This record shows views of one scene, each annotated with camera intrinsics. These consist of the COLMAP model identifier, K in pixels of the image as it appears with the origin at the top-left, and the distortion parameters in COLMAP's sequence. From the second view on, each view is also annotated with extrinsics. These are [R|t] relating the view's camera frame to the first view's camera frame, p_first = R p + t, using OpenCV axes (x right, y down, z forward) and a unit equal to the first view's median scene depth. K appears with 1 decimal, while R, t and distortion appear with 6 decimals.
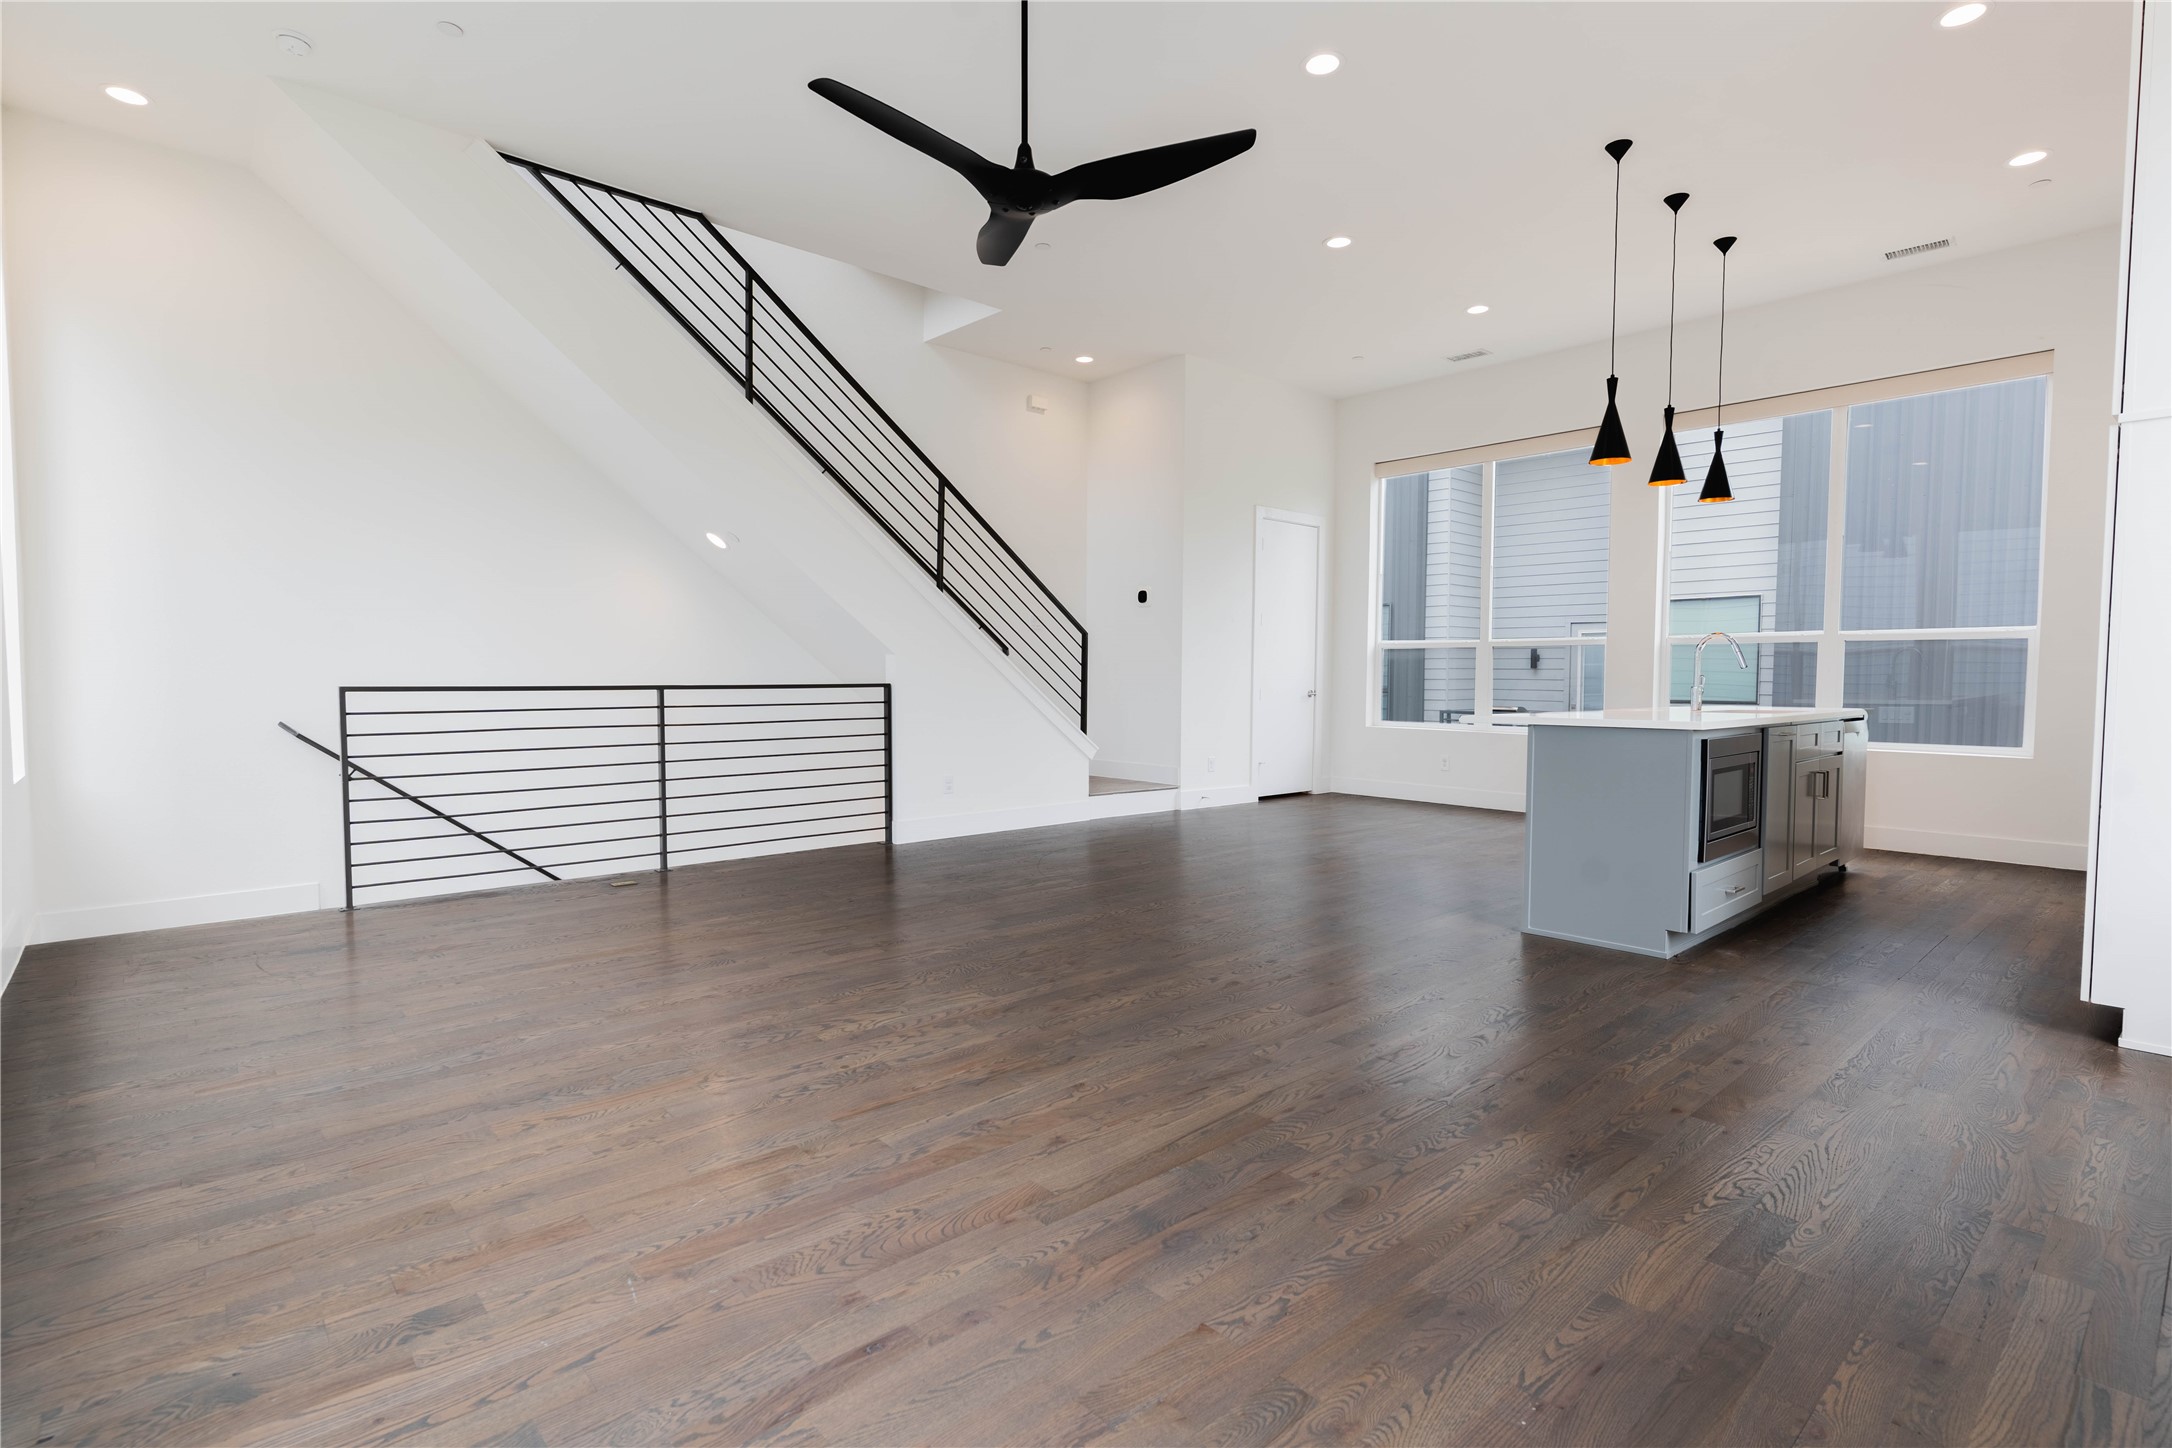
lens RADIAL K [[1049.9, 0, 1076.6], [0, 1049.9, 727.0], [0, 0, 1]] dist [0.002035, 0.000085]
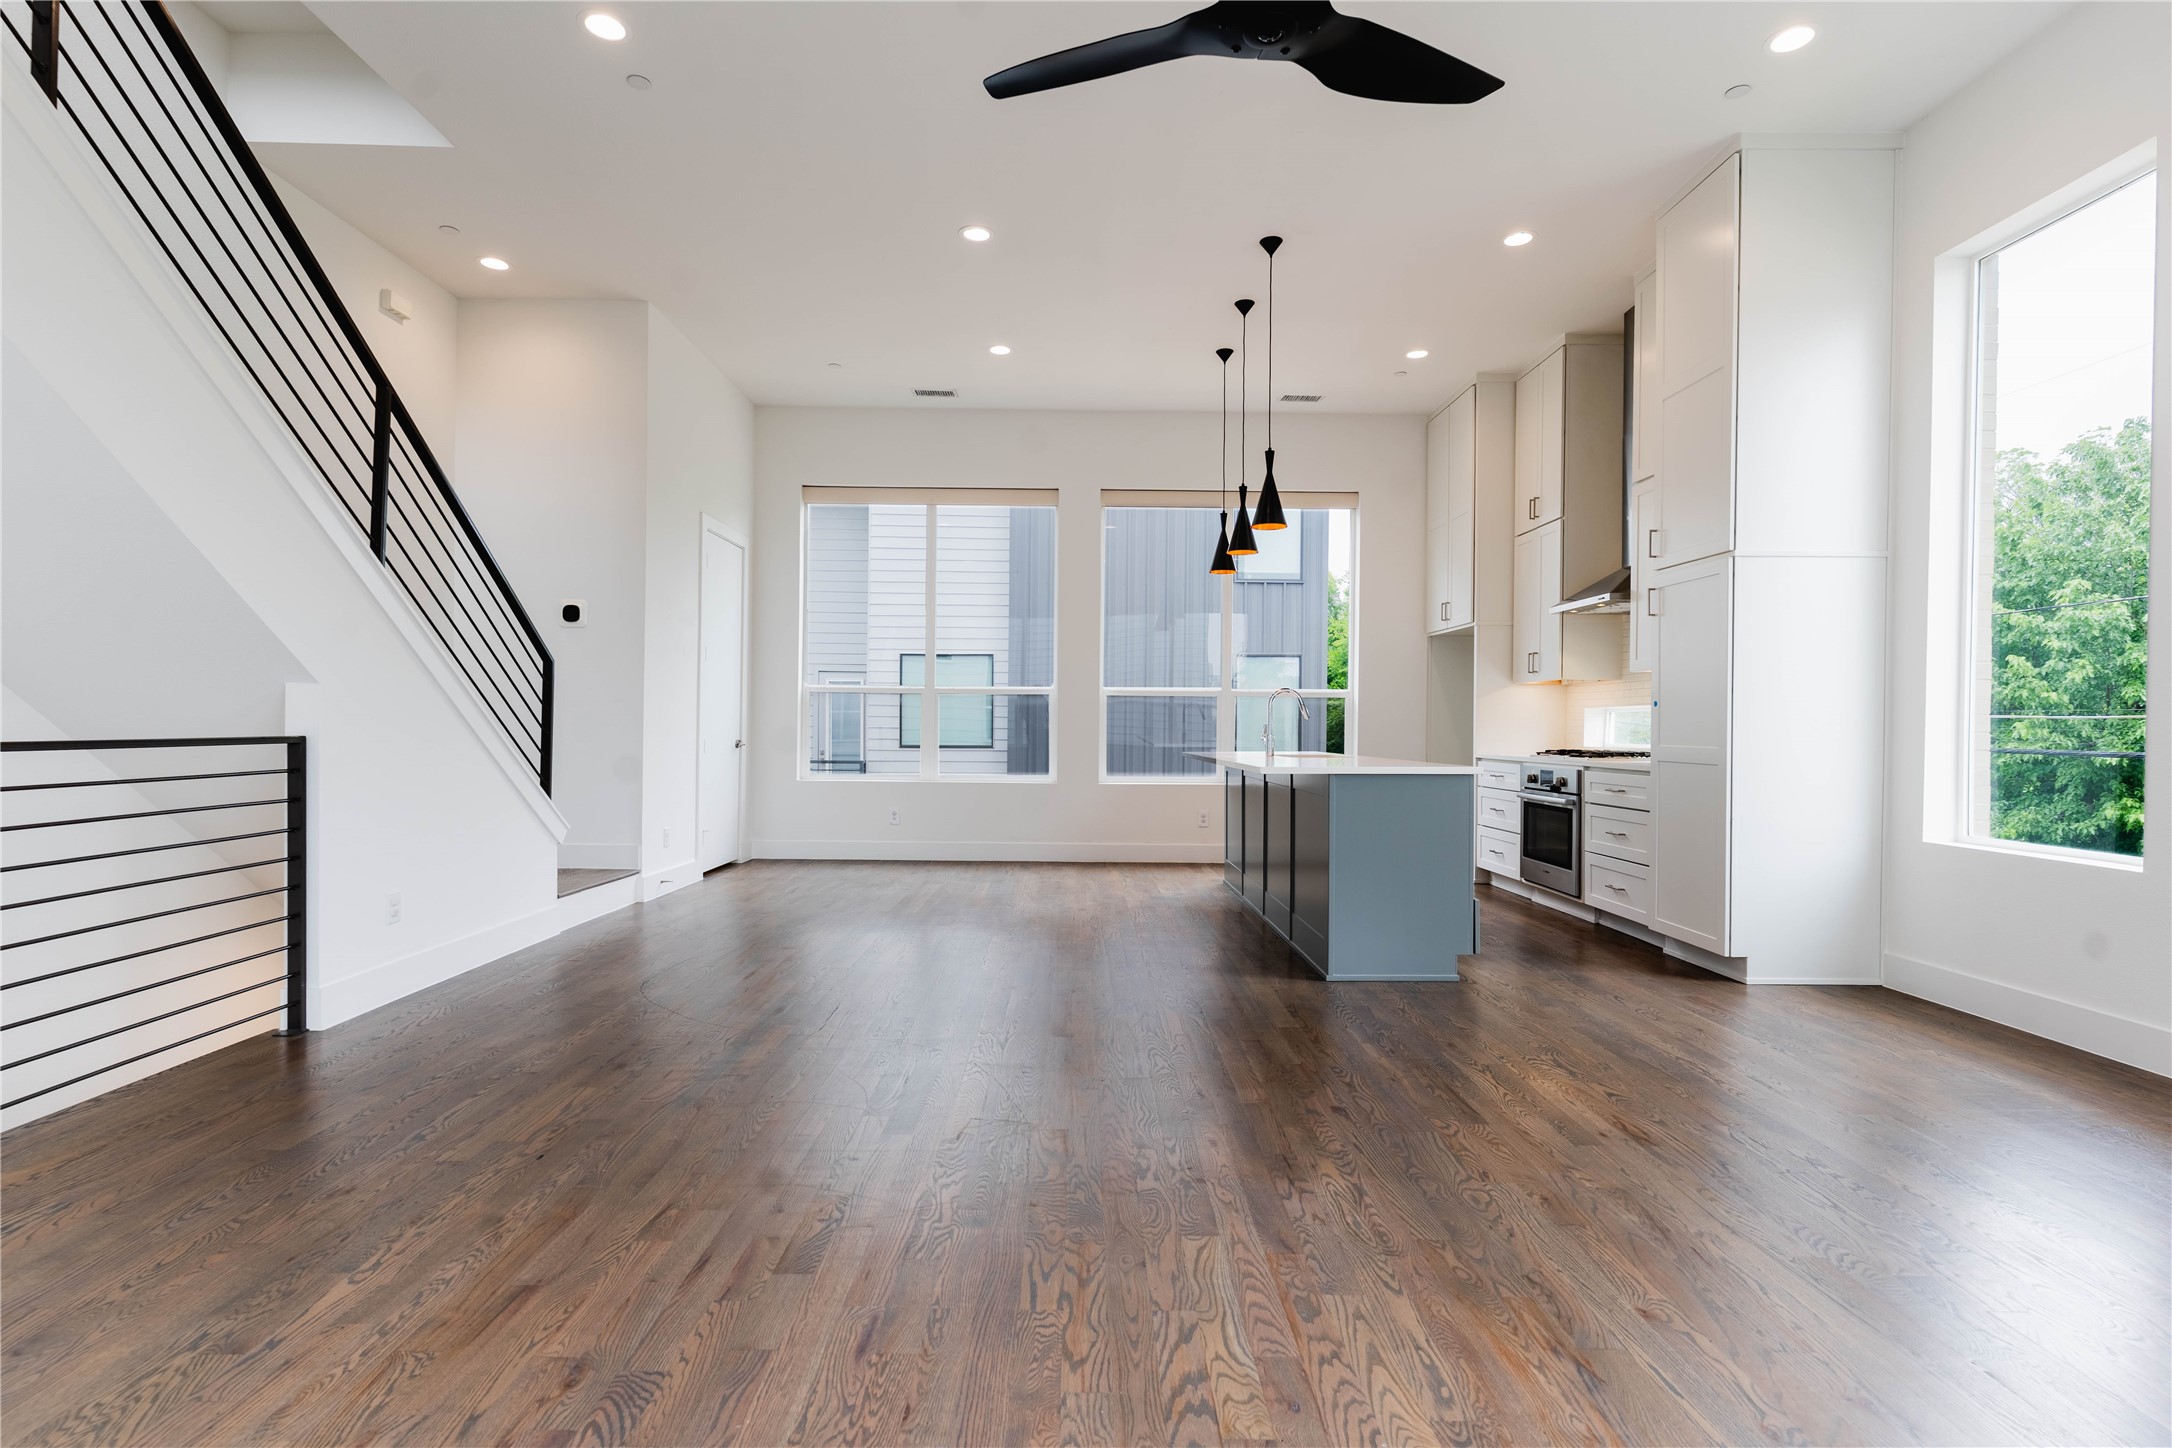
lens RADIAL K [[1049.9, 0, 1076.6], [0, 1049.9, 727.0], [0, 0, 1]] dist [0.002035, 0.000085]
pose [[0.654599, 0.000035, 0.755976, -0.326793], [0.032252, 0.999088, -0.027973, -0.018218], [-0.755288, 0.042693, 0.654001, 0.339686]]
